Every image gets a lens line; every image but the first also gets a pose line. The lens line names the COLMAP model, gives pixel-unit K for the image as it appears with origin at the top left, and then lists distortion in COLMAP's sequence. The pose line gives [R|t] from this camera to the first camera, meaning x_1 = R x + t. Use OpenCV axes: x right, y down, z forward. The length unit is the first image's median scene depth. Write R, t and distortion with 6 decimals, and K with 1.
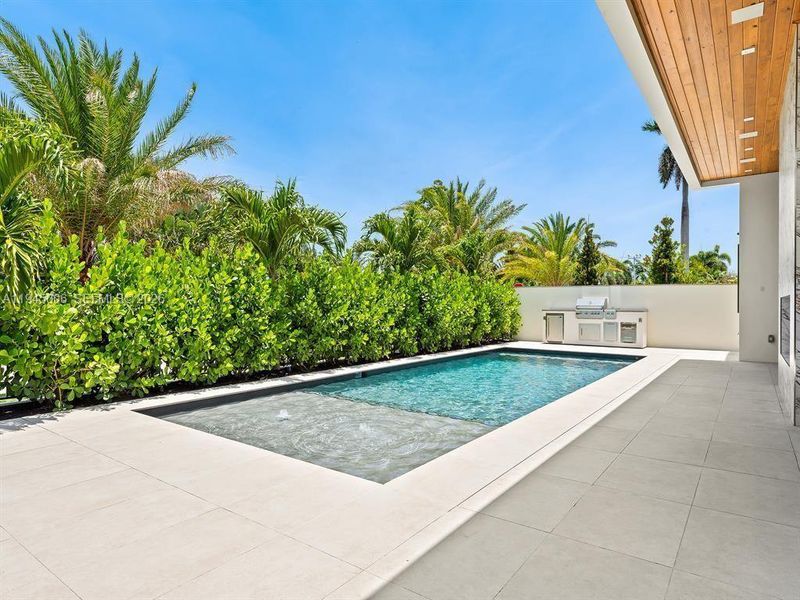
lens RADIAL K [[475.5, 0, 396.7], [0, 475.5, 301.6], [0, 0, 1]] dist [0.007750, 0.000246]
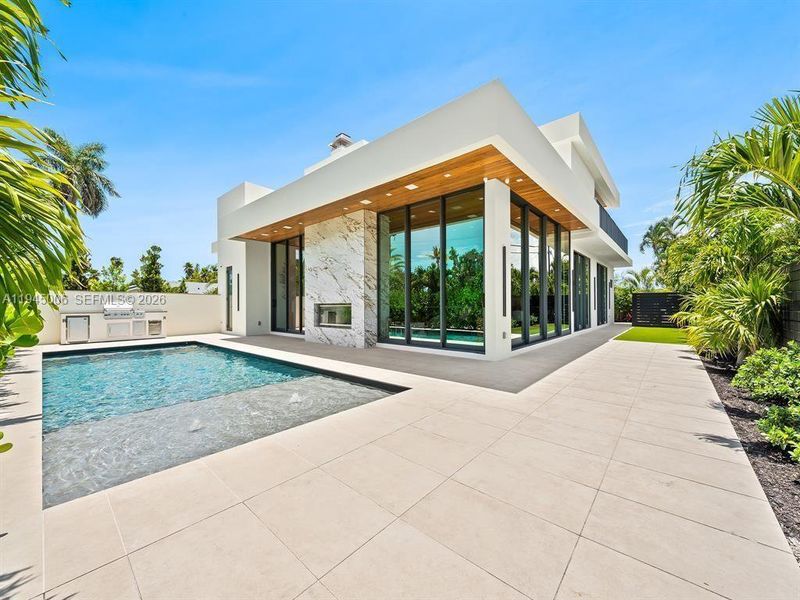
lens RADIAL K [[320.5, 0, 395.1], [0, 320.5, 300.9], [0, 0, 1]] dist [-0.000694, -0.001626]
pose [[0.081160, 0.009338, 0.996657, -0.355071], [-0.001106, 0.999956, -0.009279, -0.003501], [-0.996700, -0.000350, 0.081167, 0.221279]]
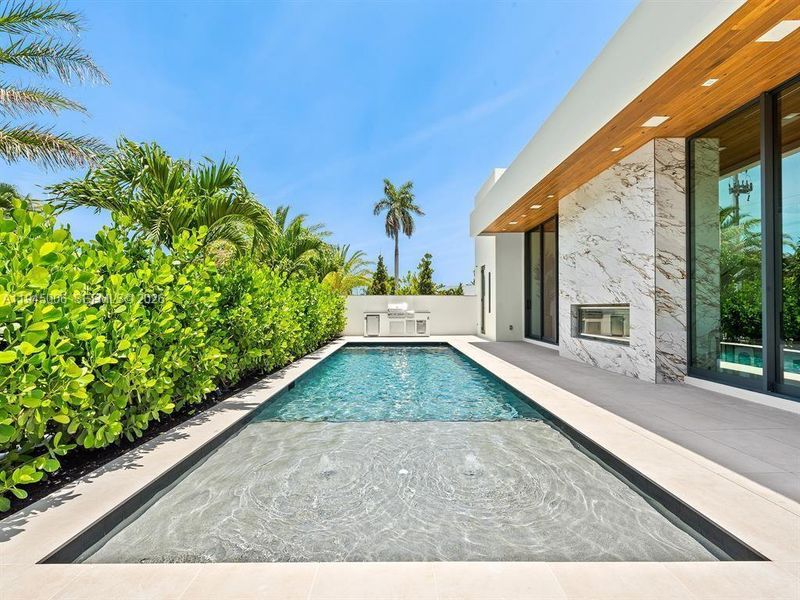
lens RADIAL K [[320.5, 0, 394.8], [0, 320.5, 305.7], [0, 0, 1]] dist [-0.000694, -0.001626]
pose [[0.798705, -0.002989, 0.601716, -0.183541], [0.001954, 0.999995, 0.002375, -0.003856], [-0.601720, -0.000721, 0.798707, 0.221848]]
